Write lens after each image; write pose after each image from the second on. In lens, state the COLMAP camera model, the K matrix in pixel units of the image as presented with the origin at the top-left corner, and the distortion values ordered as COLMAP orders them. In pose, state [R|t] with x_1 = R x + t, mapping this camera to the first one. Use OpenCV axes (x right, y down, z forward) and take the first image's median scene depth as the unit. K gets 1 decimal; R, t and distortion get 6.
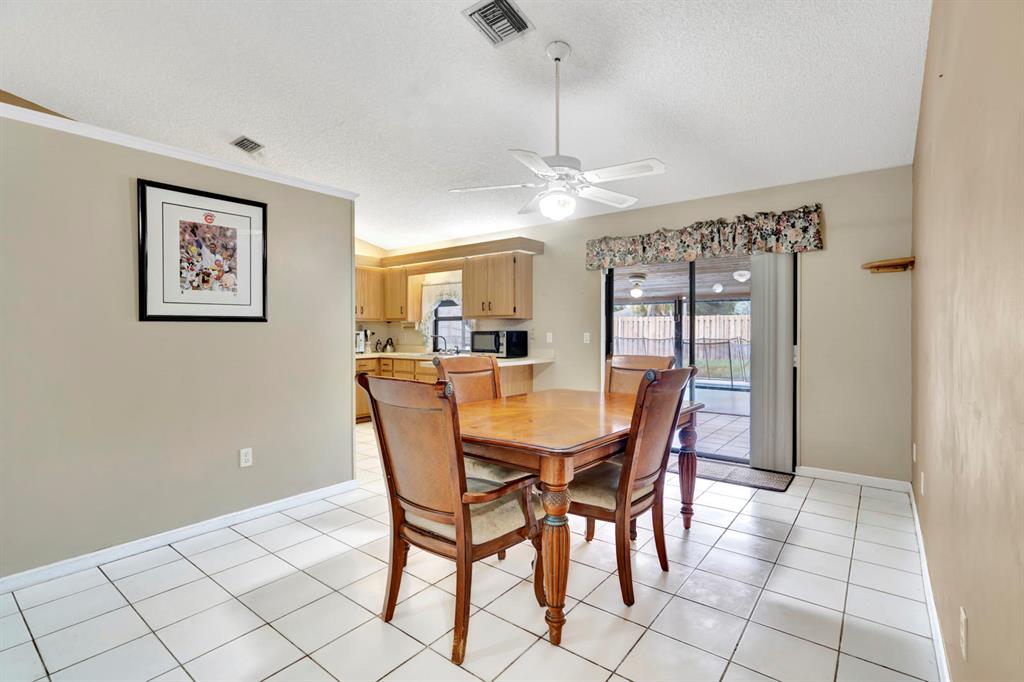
lens RADIAL K [[479.0, 0, 510.3], [0, 479.0, 331.7], [0, 0, 1]] dist [-0.013705, 0.002473]
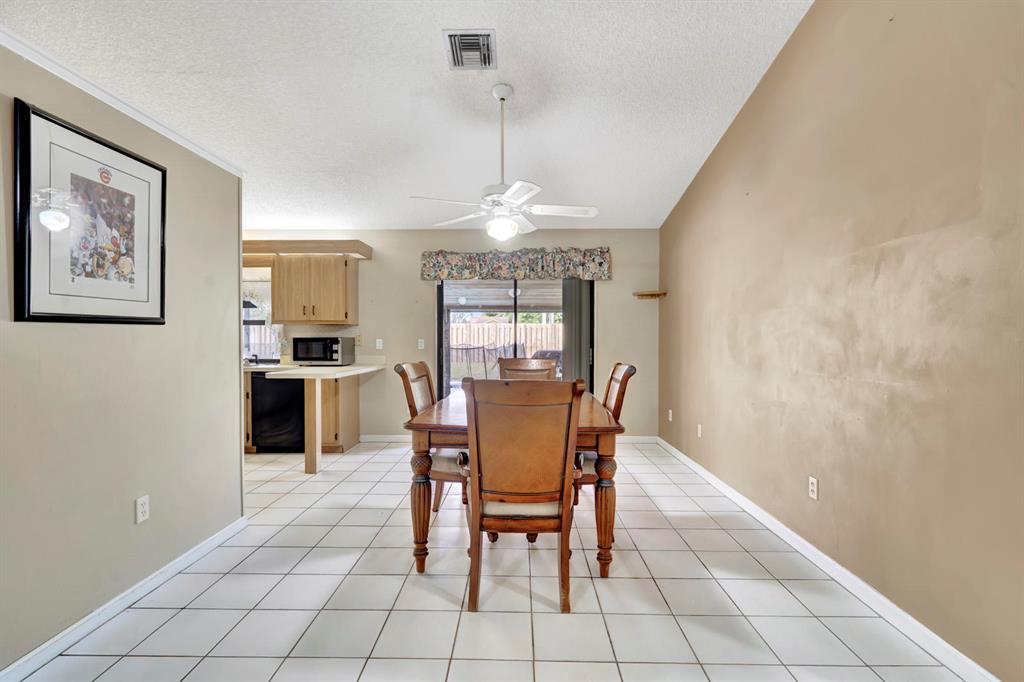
lens RADIAL K [[479.0, 0, 507.7], [0, 479.0, 341.3], [0, 0, 1]] dist [-0.013705, 0.002473]
pose [[0.793287, -0.003430, 0.608838, -0.500680], [-0.000701, 0.999978, 0.006546, -0.000085], [-0.608847, -0.005619, 0.793268, 0.071310]]
